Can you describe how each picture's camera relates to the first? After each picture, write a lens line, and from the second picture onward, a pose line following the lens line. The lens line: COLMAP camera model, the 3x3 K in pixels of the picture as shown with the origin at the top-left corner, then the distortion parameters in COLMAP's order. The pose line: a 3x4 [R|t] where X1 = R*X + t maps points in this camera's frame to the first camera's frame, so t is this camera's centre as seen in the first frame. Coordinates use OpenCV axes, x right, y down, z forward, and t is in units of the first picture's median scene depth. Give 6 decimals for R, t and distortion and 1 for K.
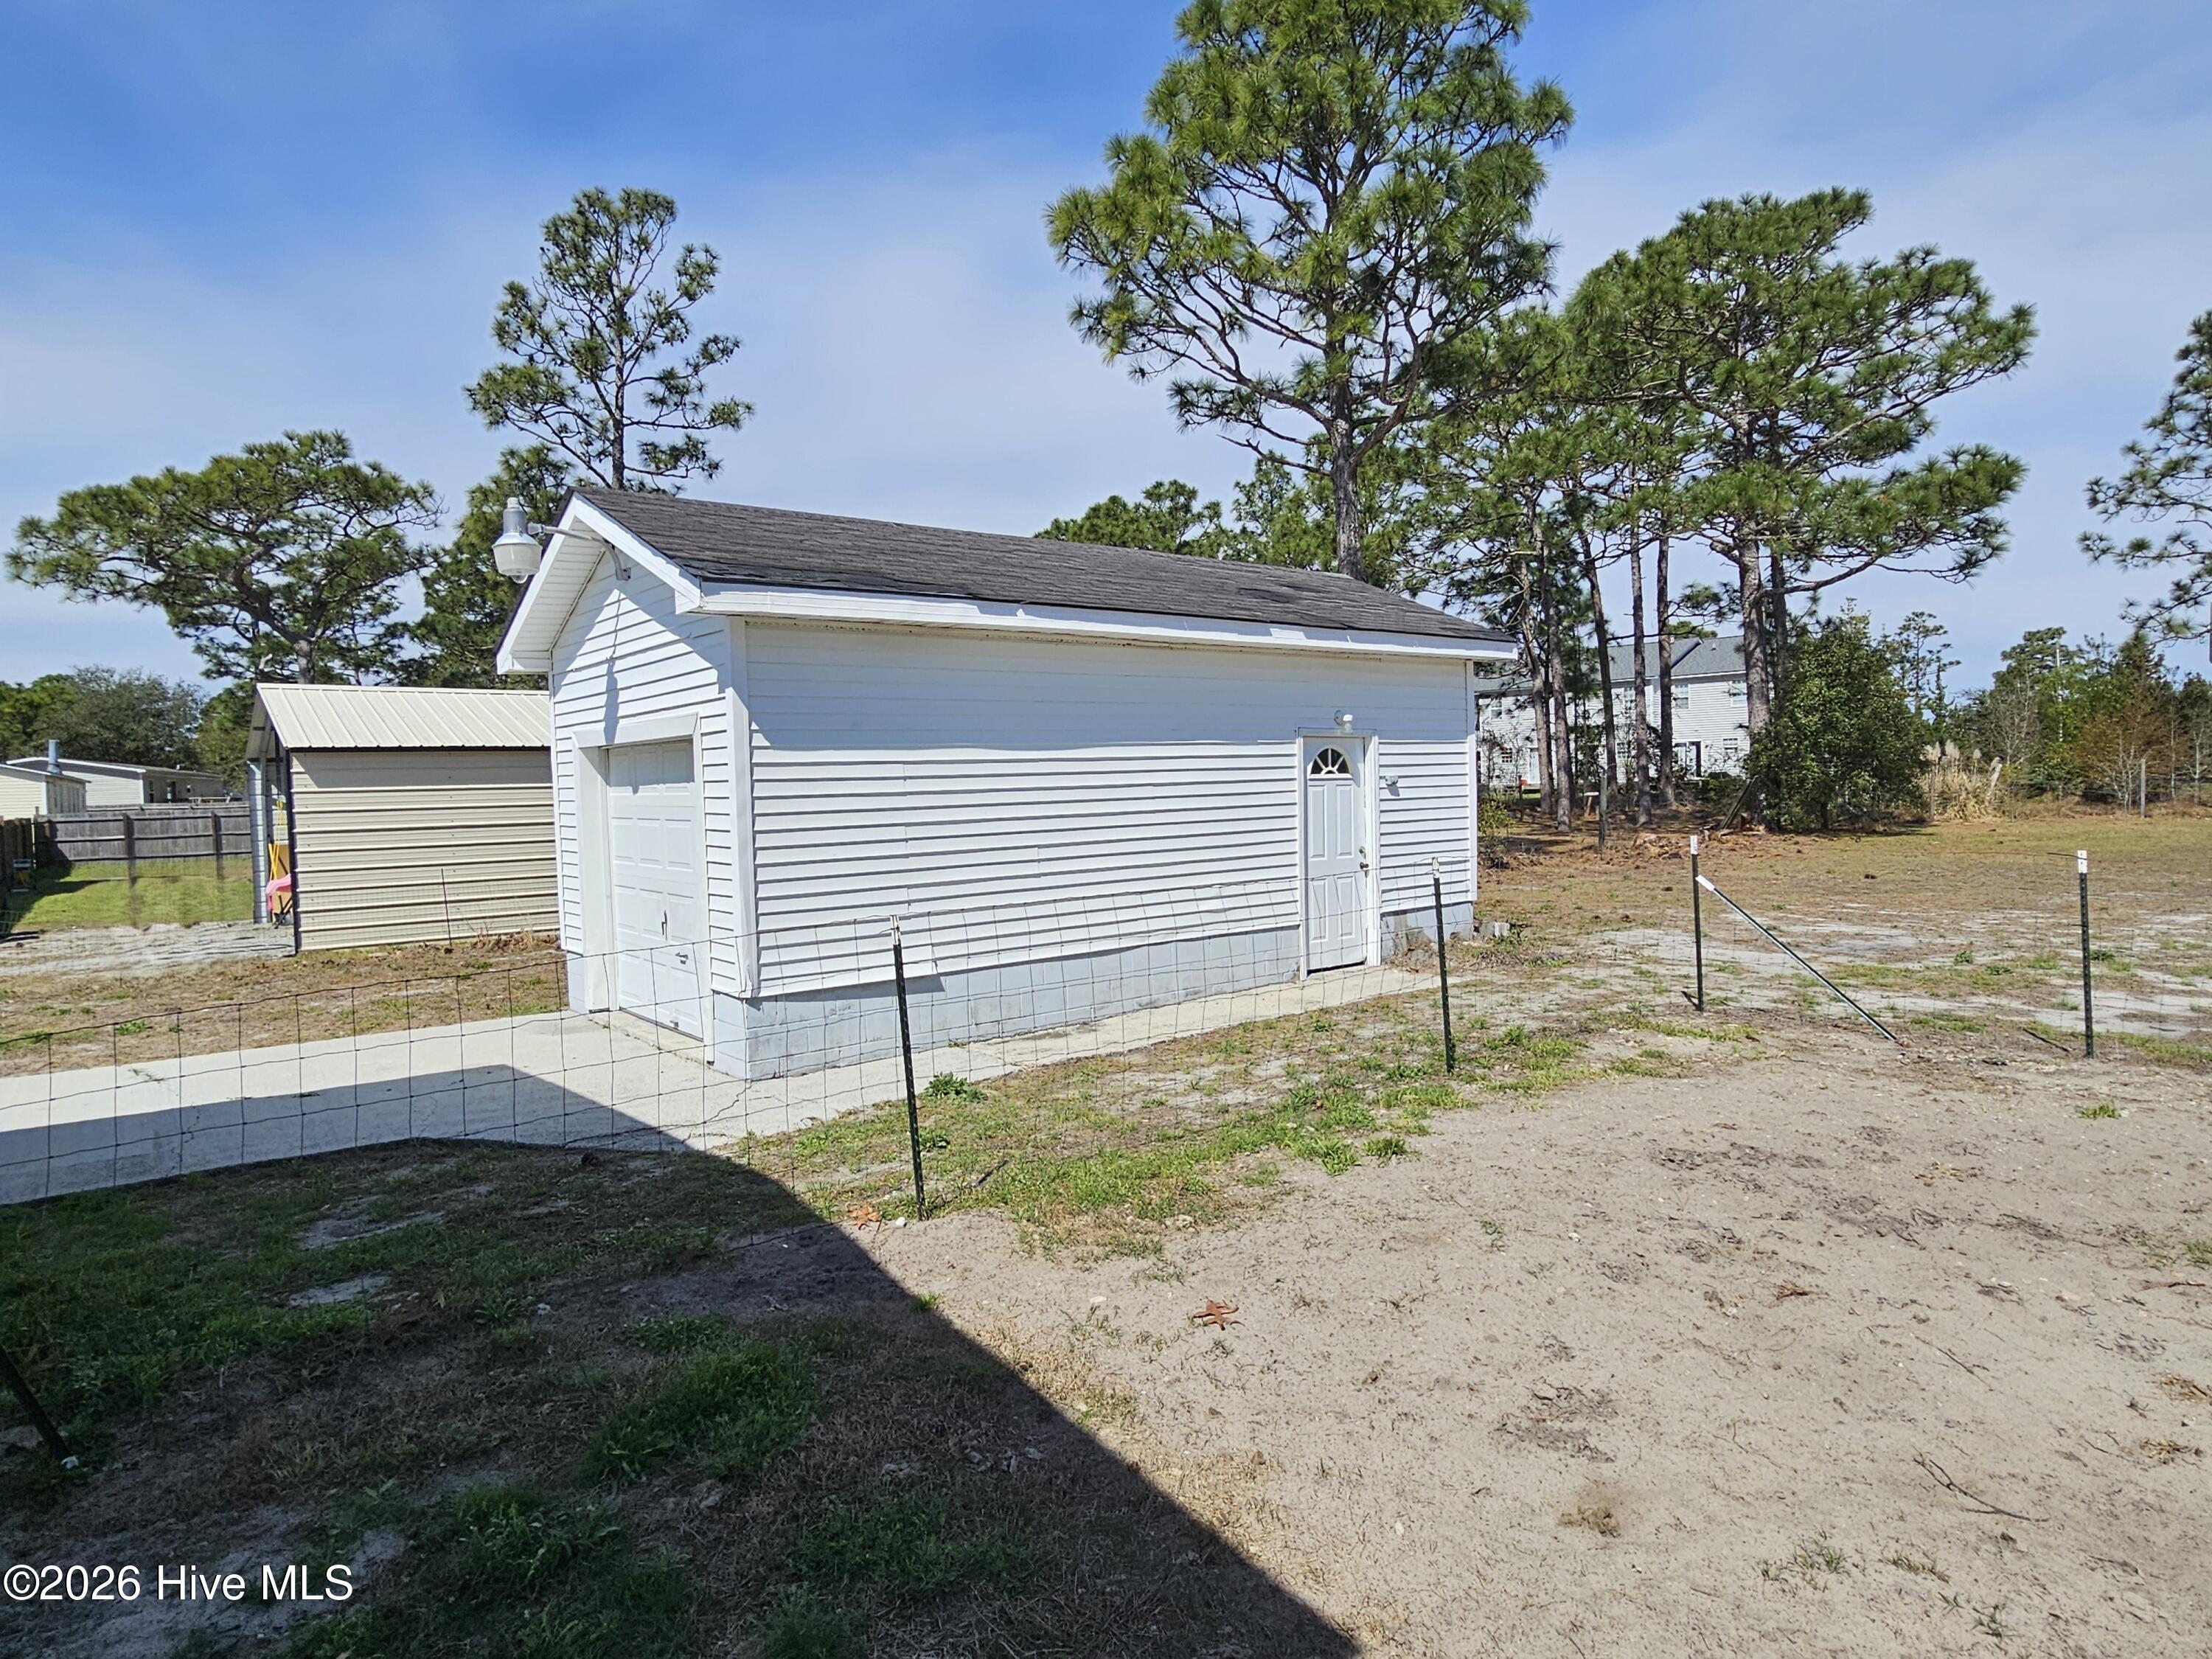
lens RADIAL K [[1291.6, 0, 1105.2], [0, 1291.6, 800.2], [0, 0, 1]] dist [-0.001385, -0.000441]
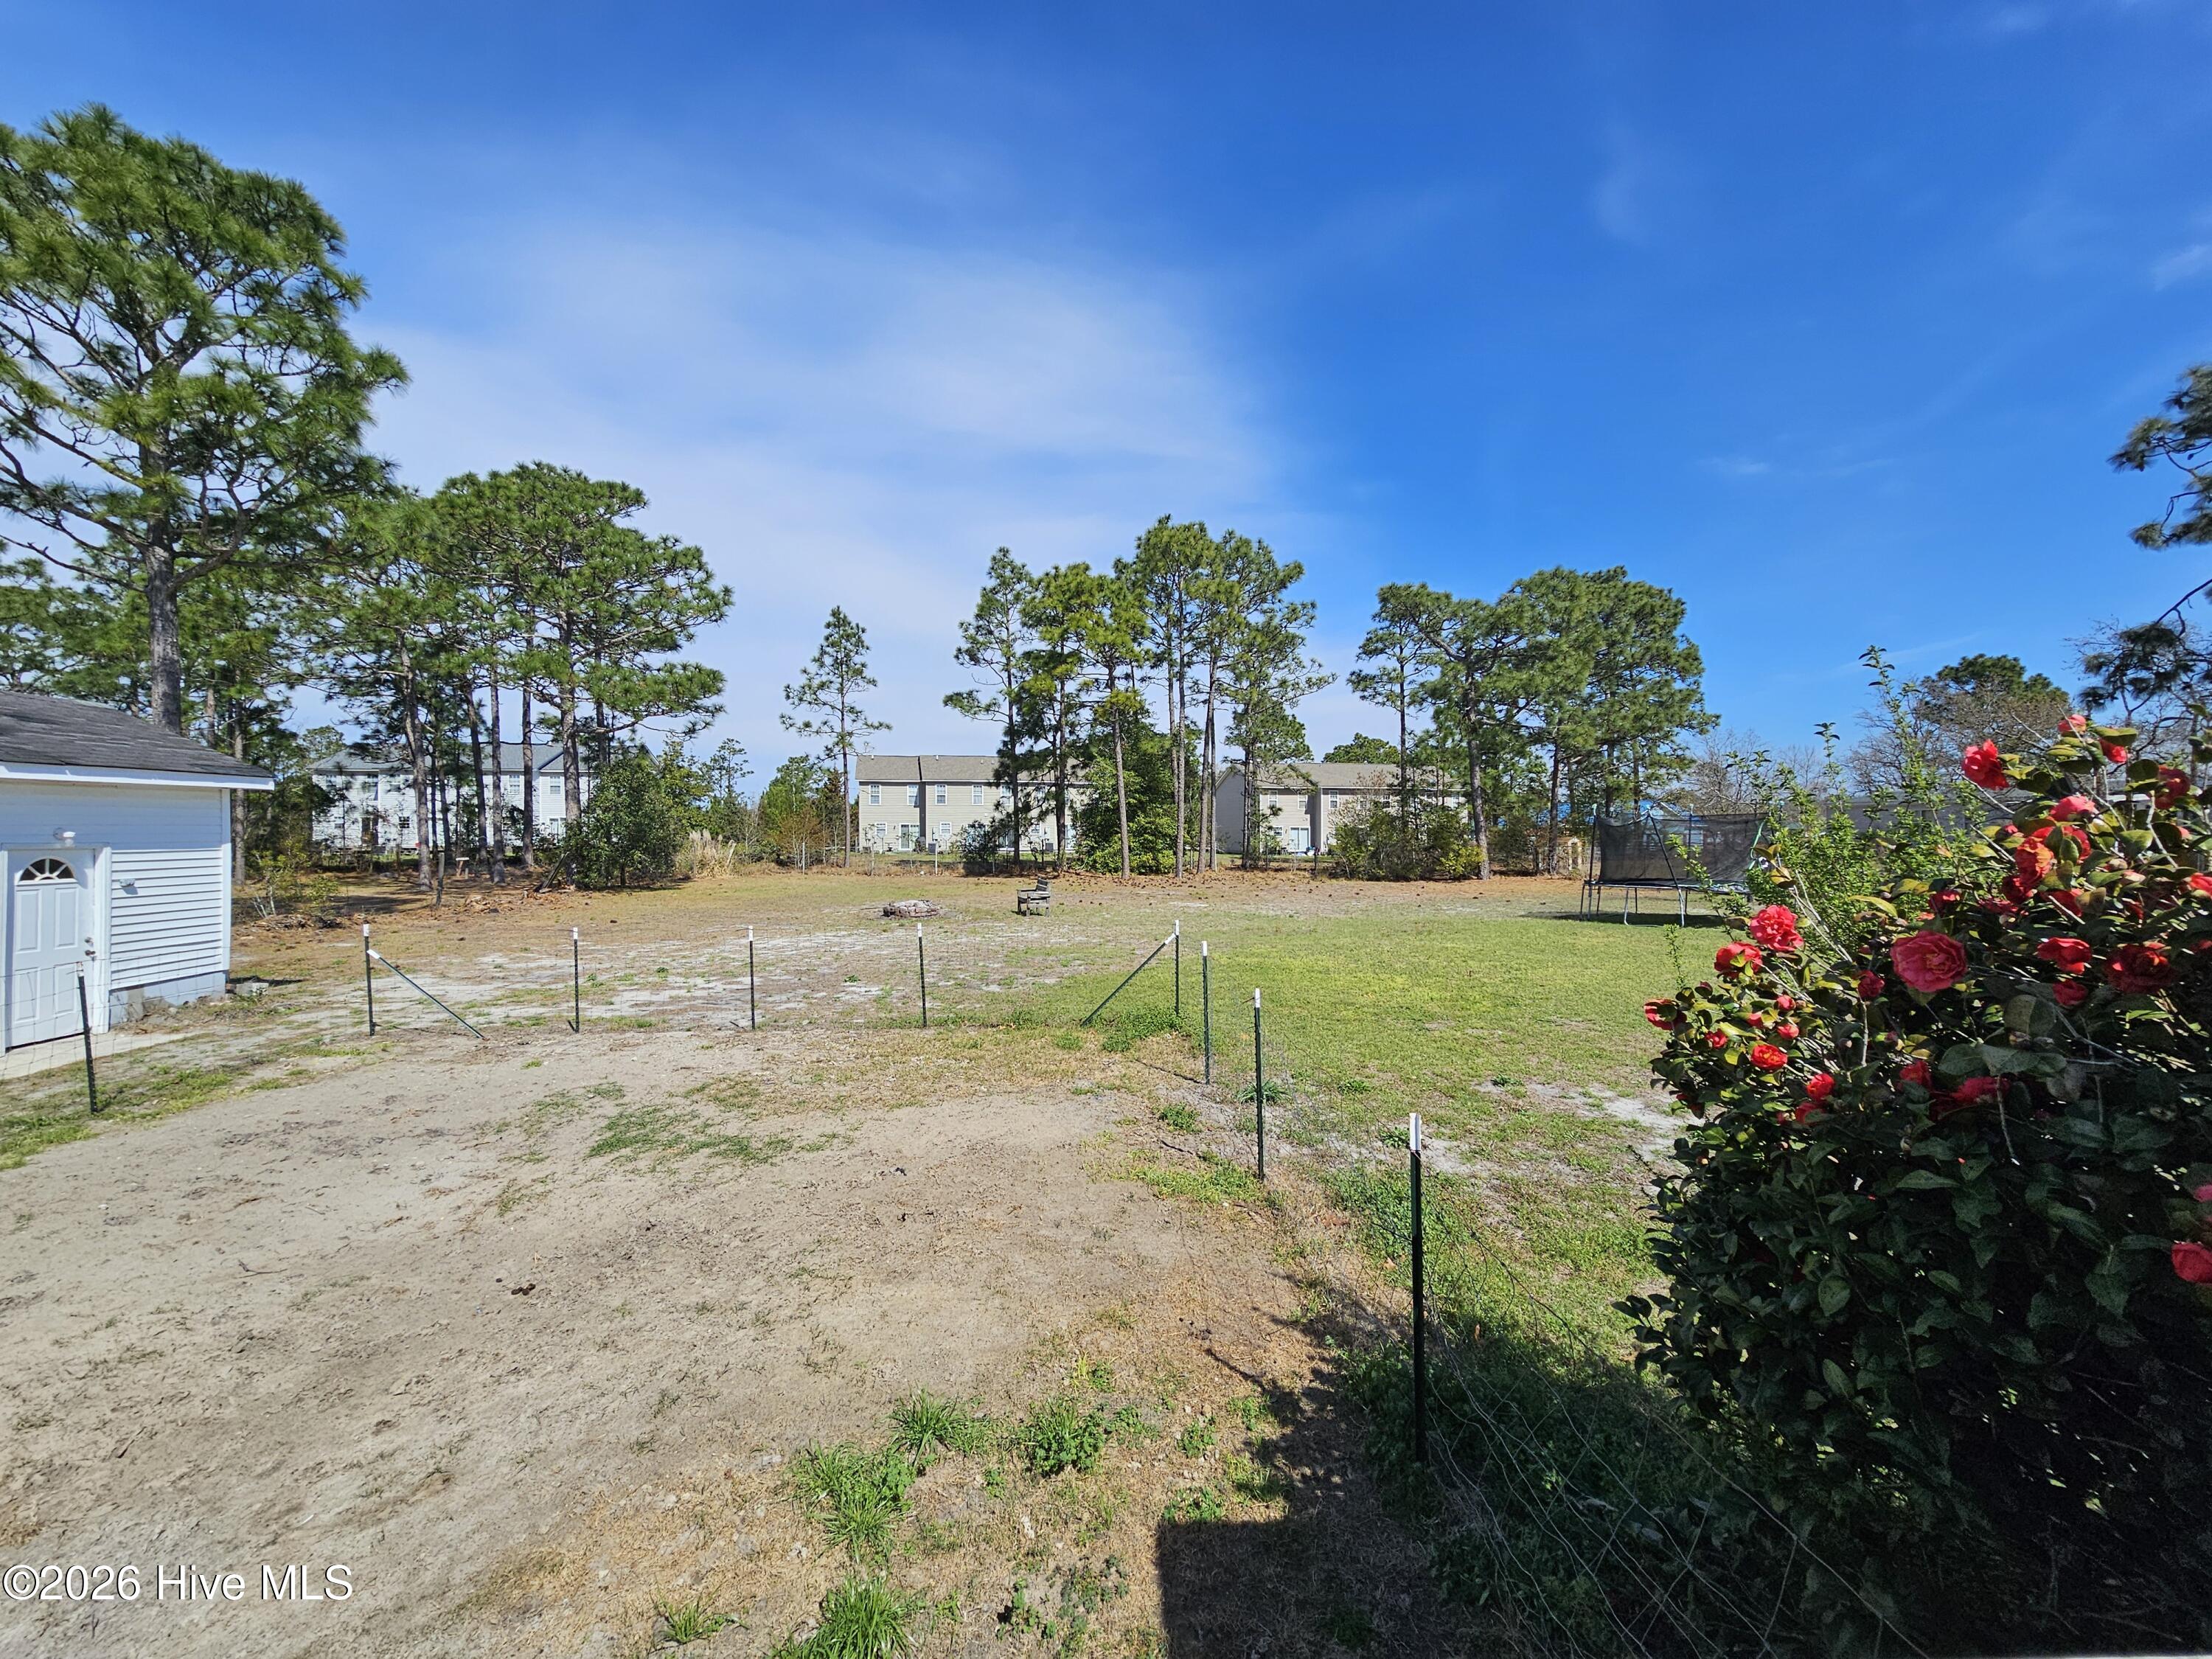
lens RADIAL K [[902.8, 0, 1104.2], [0, 902.8, 828.0], [0, 0, 1]] dist [-0.001059, -0.000400]
pose [[0.589010, 0.028713, 0.807616, 0.026867], [-0.006248, 0.999501, -0.030979, -0.017617], [-0.808102, 0.013201, 0.588895, -0.108220]]
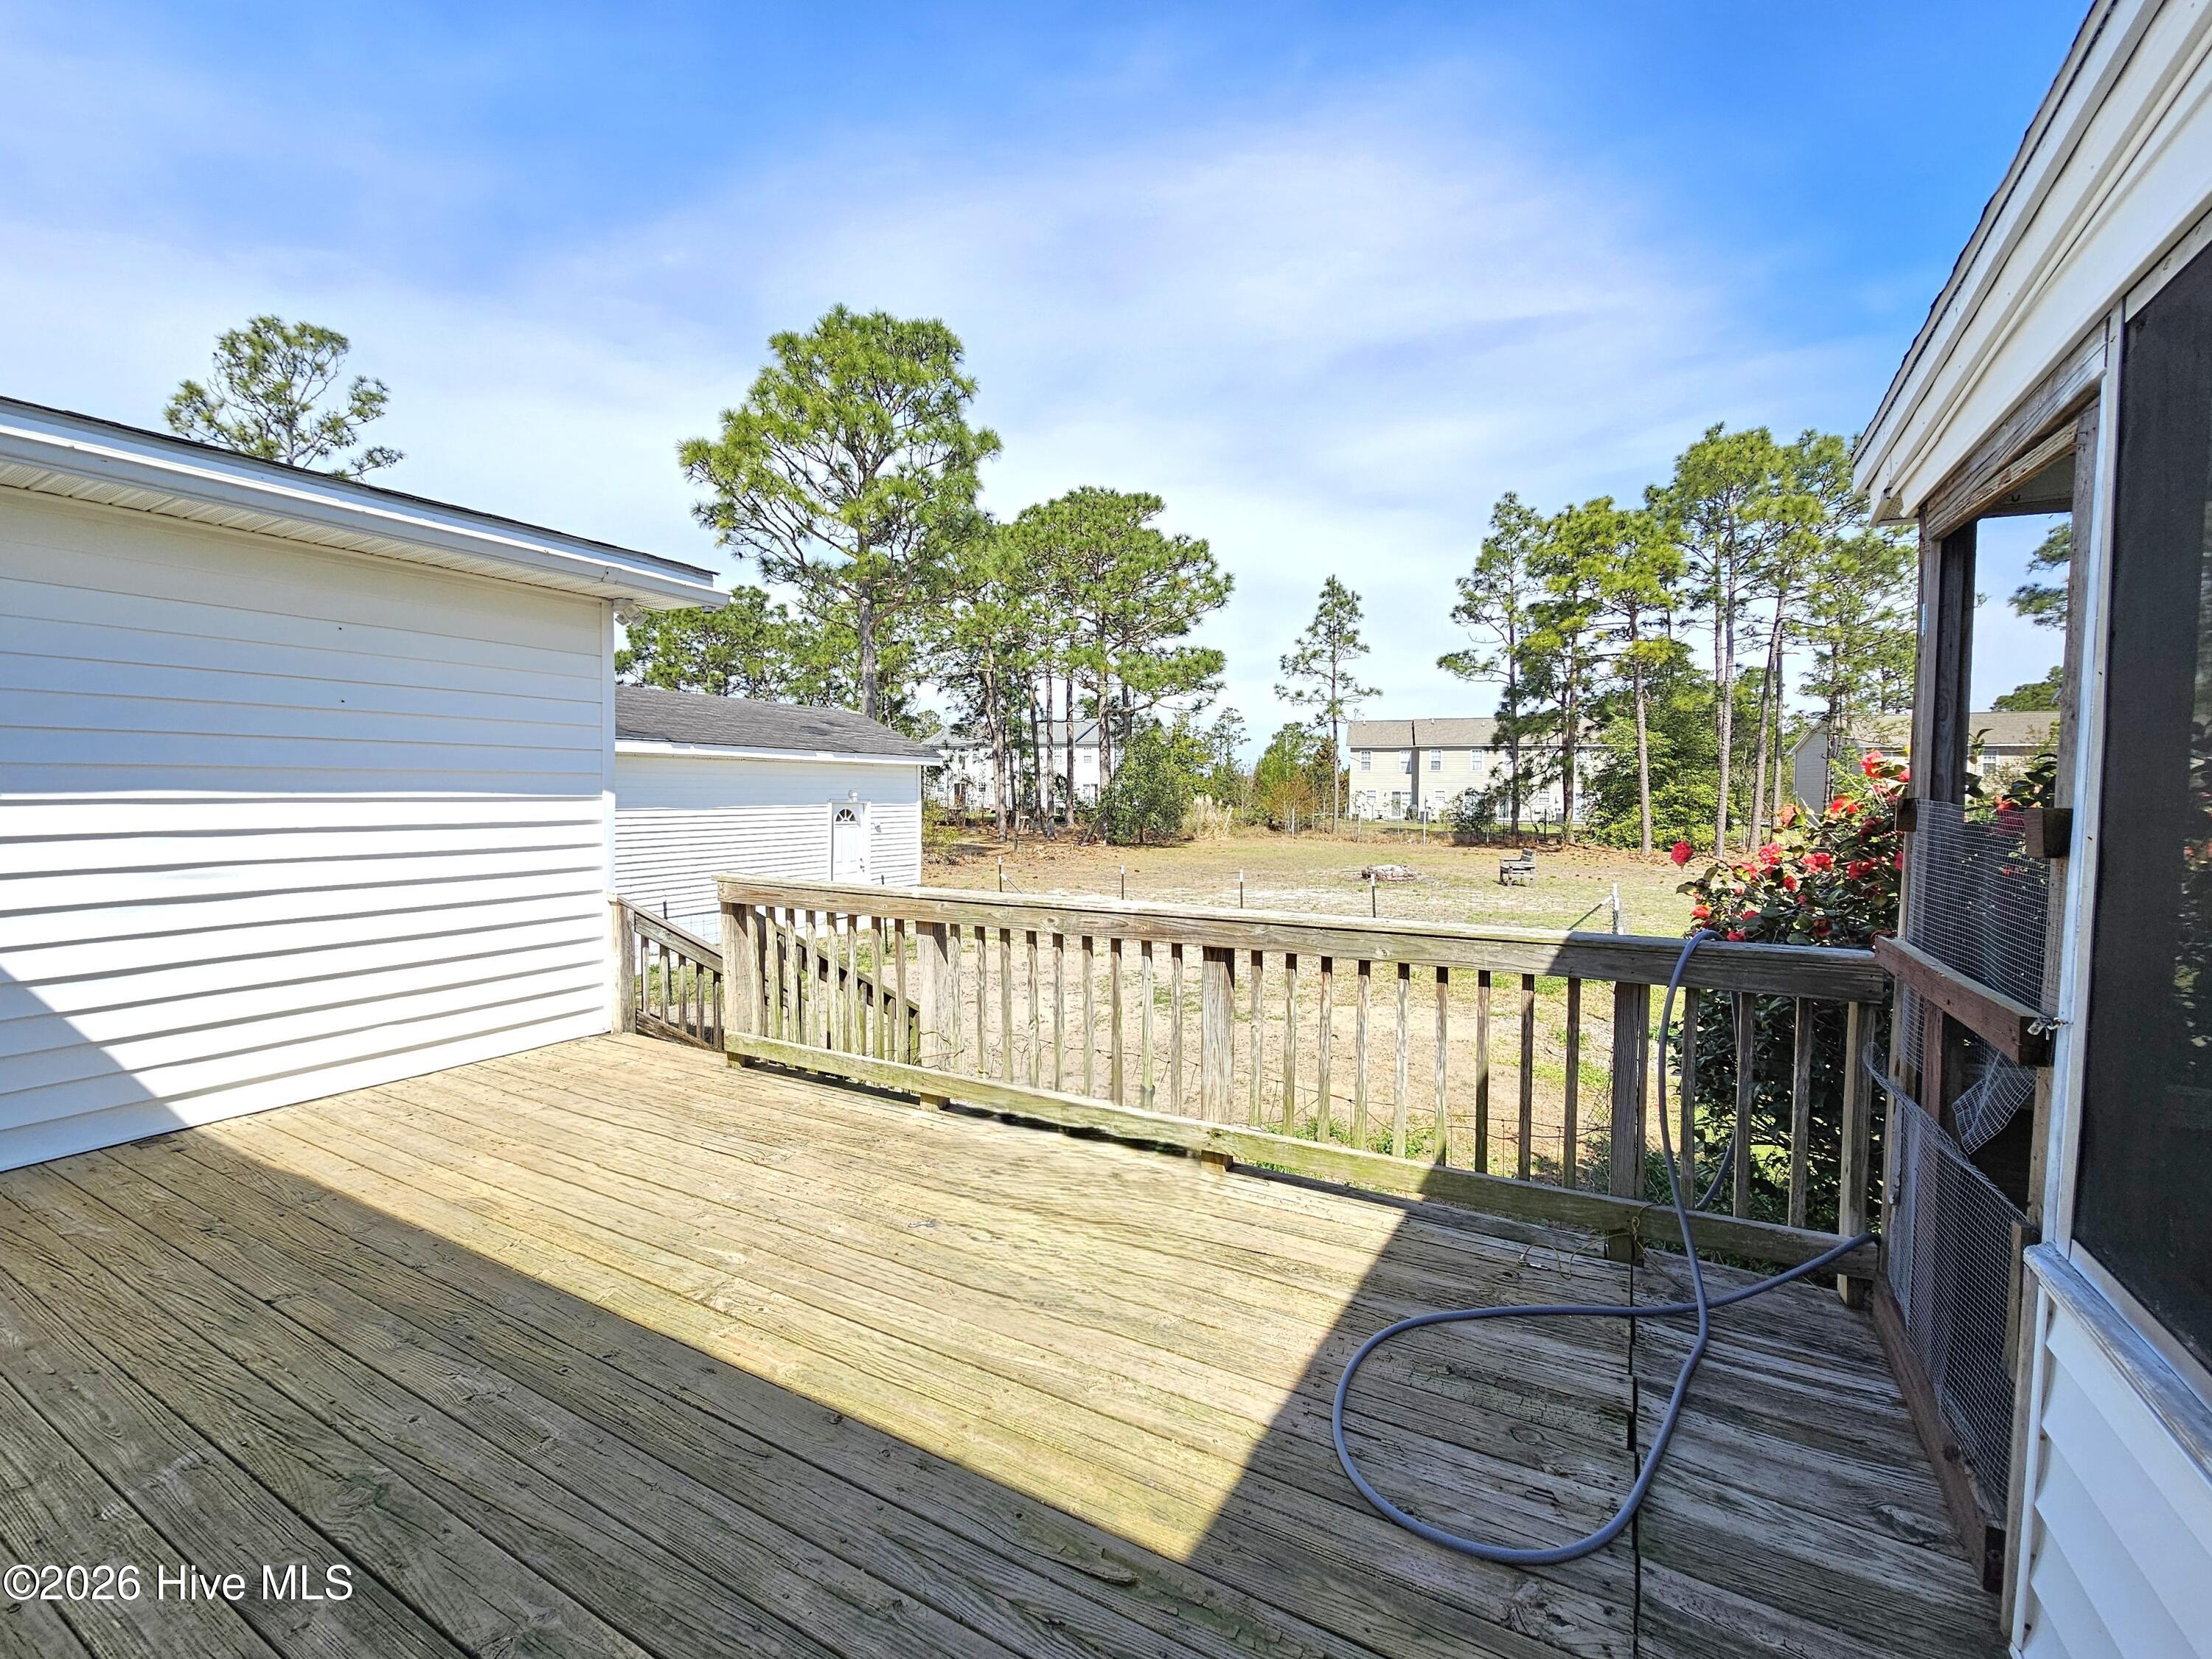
lens RADIAL K [[952.1, 0, 1104.0], [0, 952.1, 836.1], [0, 0, 1]] dist [-0.006944, -0.000149]
pose [[0.913665, 0.017877, 0.406074, -0.022359], [-0.029308, 0.999329, 0.021949, -0.015114], [-0.405409, -0.031955, 0.913577, -0.191915]]
